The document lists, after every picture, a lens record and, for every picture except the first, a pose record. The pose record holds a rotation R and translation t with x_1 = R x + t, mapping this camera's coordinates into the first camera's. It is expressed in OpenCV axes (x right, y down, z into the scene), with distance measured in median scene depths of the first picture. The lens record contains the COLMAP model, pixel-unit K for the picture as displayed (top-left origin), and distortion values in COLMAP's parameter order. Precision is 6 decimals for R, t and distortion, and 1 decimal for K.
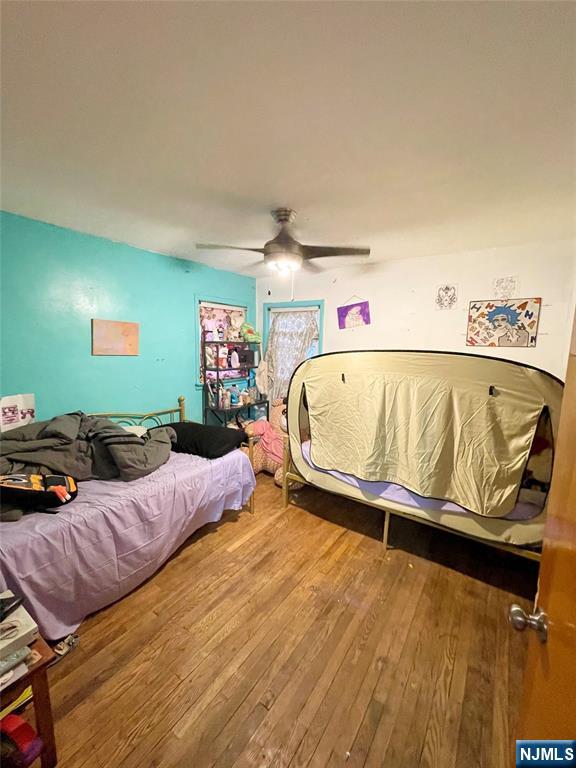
lens RADIAL K [[308.9, 0, 283.7], [0, 308.9, 382.3], [0, 0, 1]] dist [-0.000413, -0.000517]
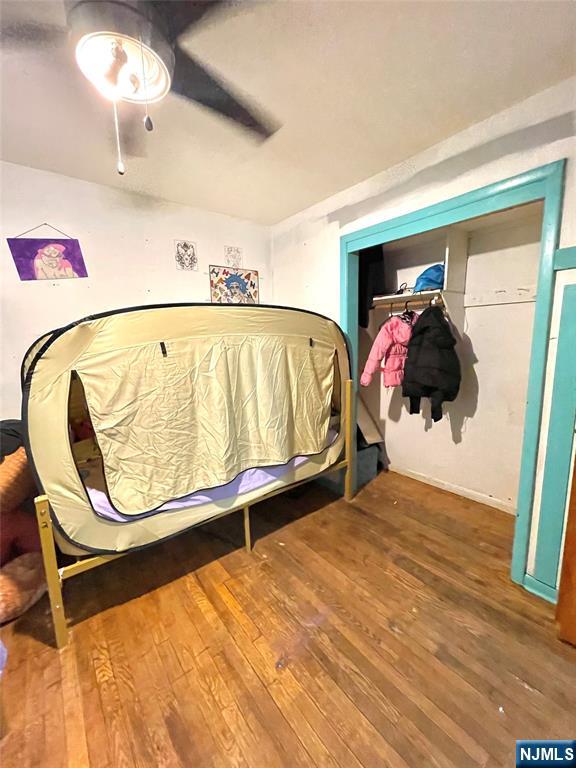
lens RADIAL K [[308.9, 0, 283.7], [0, 308.9, 382.3], [0, 0, 1]] dist [-0.000413, -0.000517]
pose [[0.282740, -0.168924, 0.944205, -0.328358], [0.154736, 0.979510, 0.128904, 0.007222], [-0.946633, 0.109656, 0.303085, 0.587079]]
